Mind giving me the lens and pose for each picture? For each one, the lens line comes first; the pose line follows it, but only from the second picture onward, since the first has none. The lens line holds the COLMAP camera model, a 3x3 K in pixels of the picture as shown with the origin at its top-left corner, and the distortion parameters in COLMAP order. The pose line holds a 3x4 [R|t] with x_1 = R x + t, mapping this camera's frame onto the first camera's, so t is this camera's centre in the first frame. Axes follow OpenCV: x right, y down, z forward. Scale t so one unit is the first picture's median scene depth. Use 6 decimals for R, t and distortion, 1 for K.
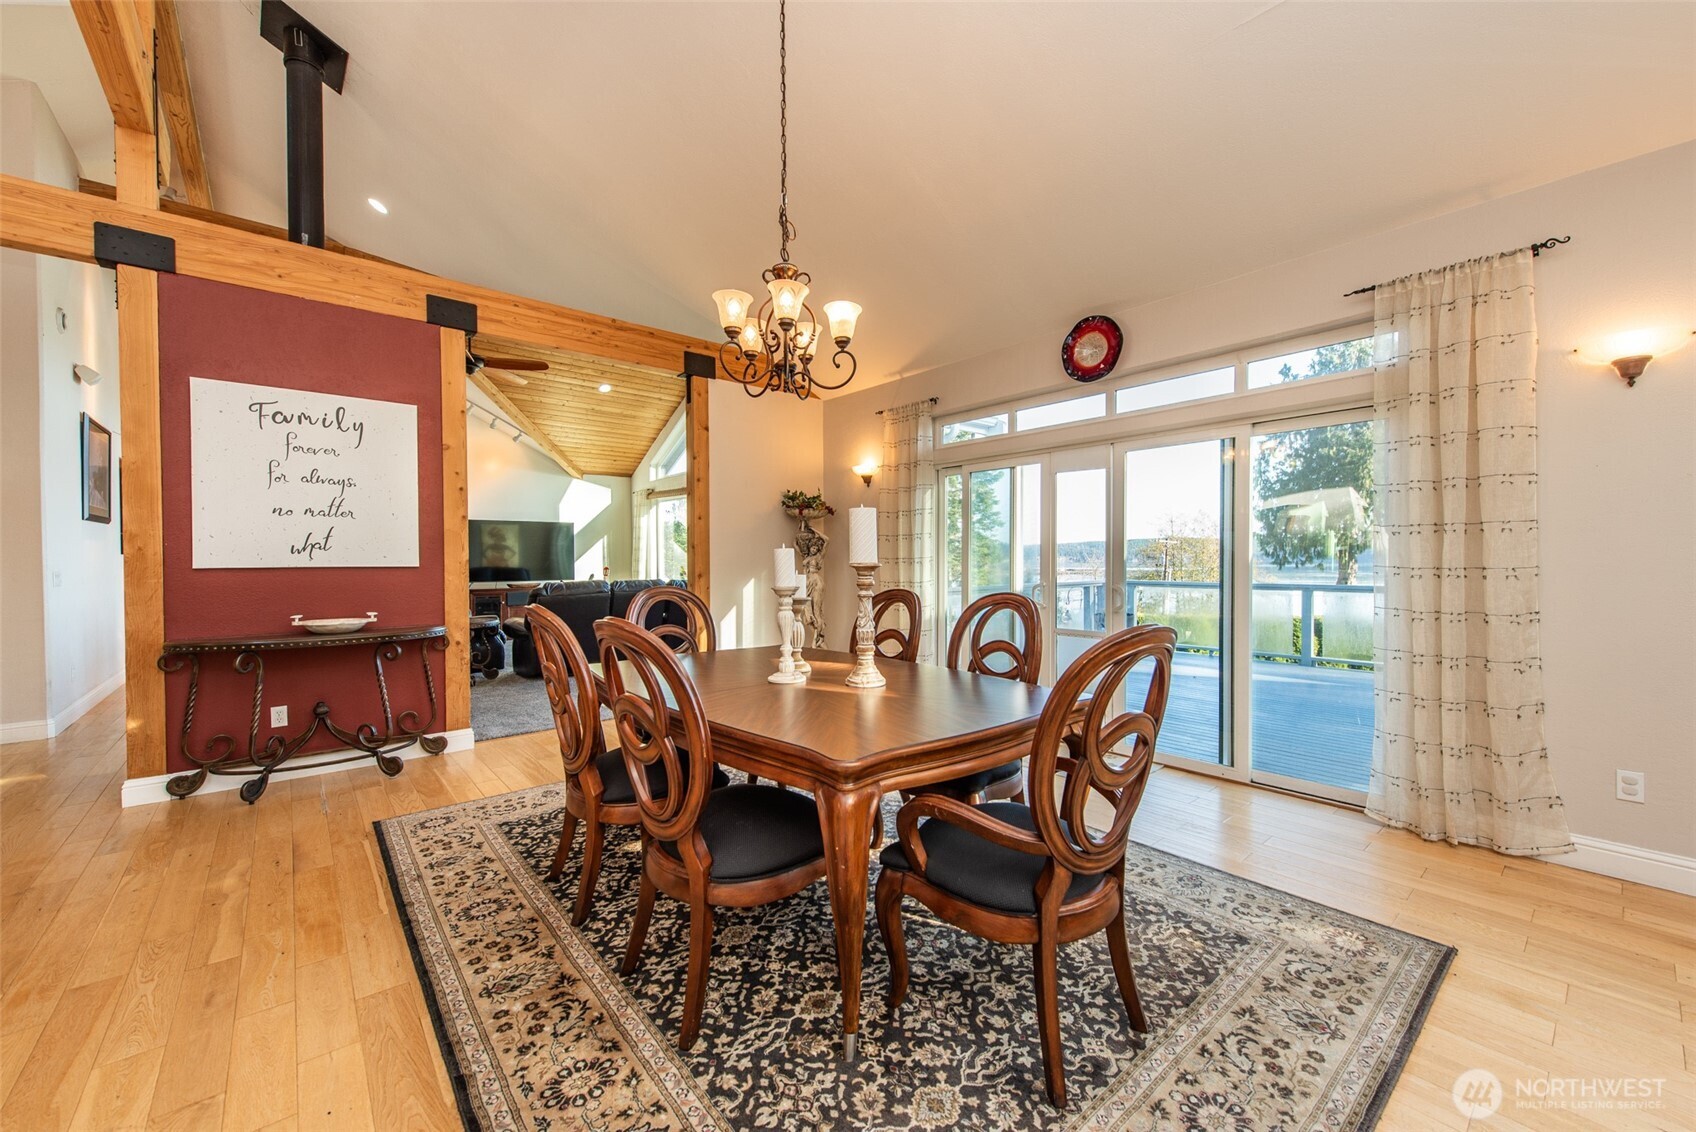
lens RADIAL K [[661.8, 0, 850.1], [0, 661.8, 569.6], [0, 0, 1]] dist [0.008355, -0.001078]
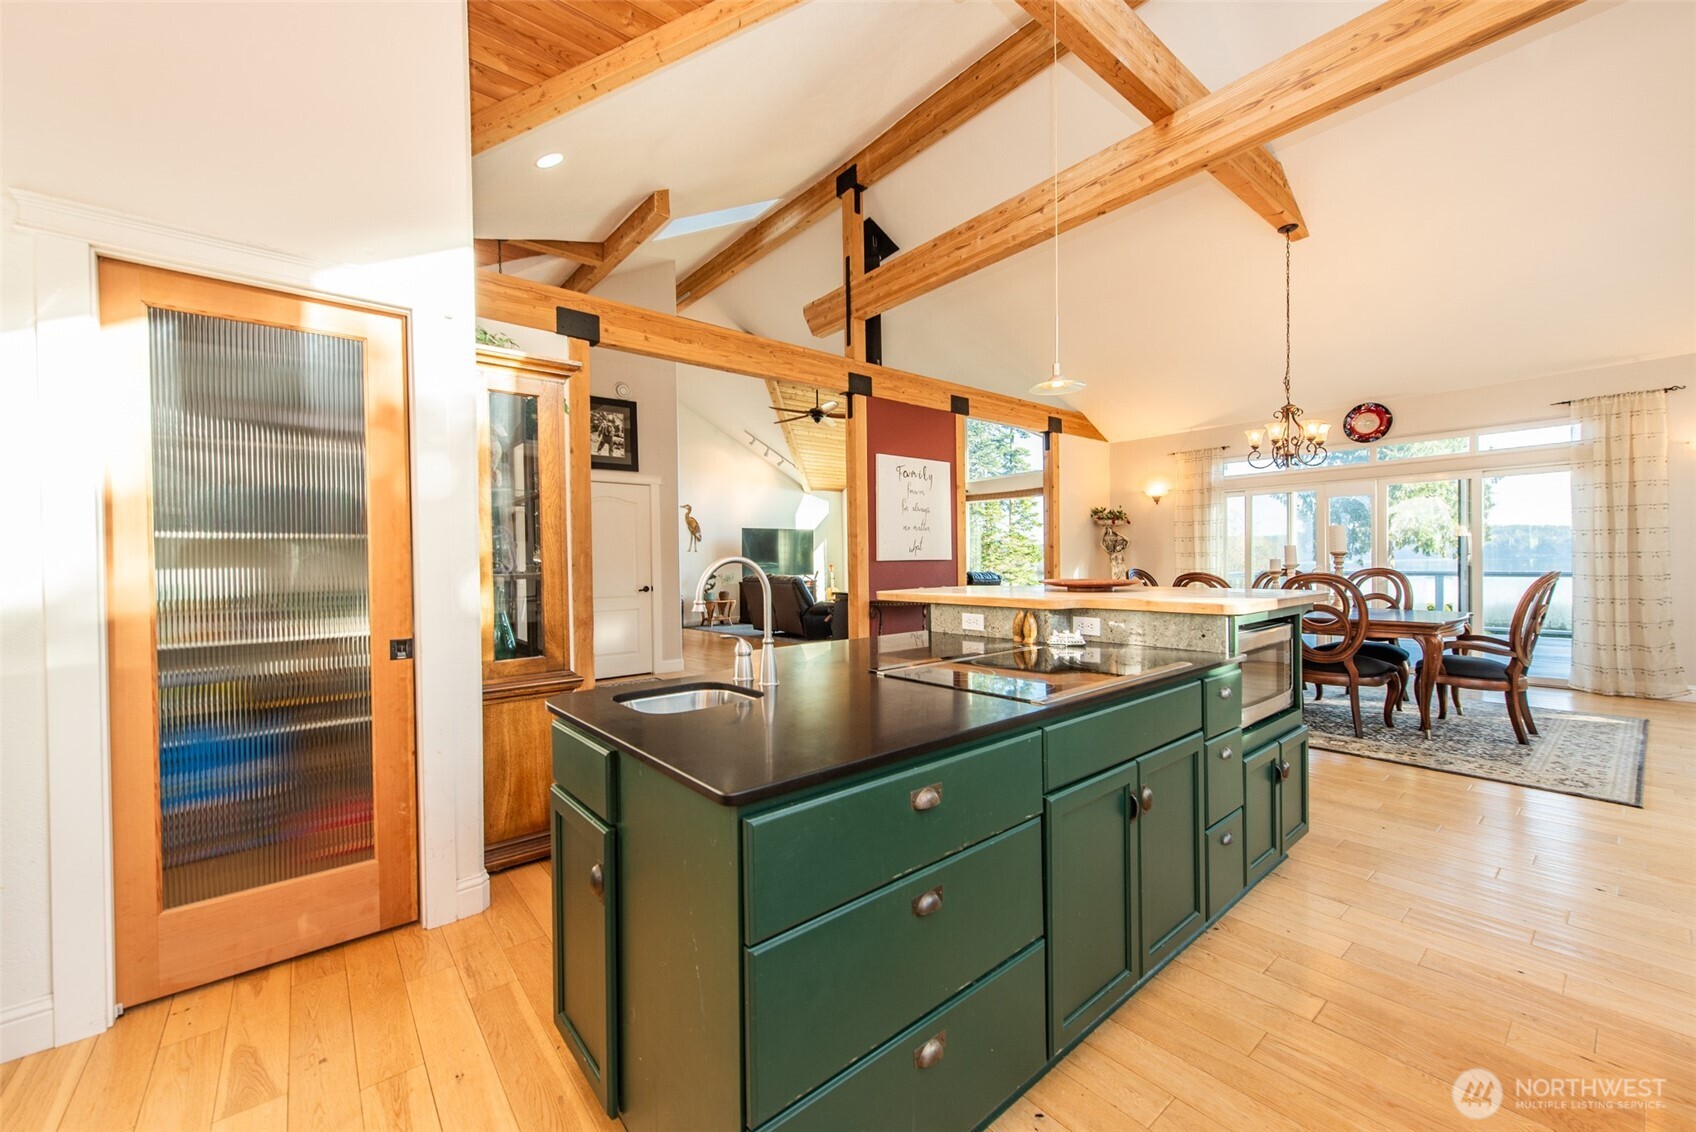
lens RADIAL K [[661.8, 0, 850.5], [0, 661.8, 568.7], [0, 0, 1]] dist [0.008355, -0.001078]
pose [[0.999850, -0.009835, -0.014259, -1.261562], [0.009795, 0.999948, -0.002840, 0.027804], [0.014286, 0.002700, 0.999894, -0.936240]]
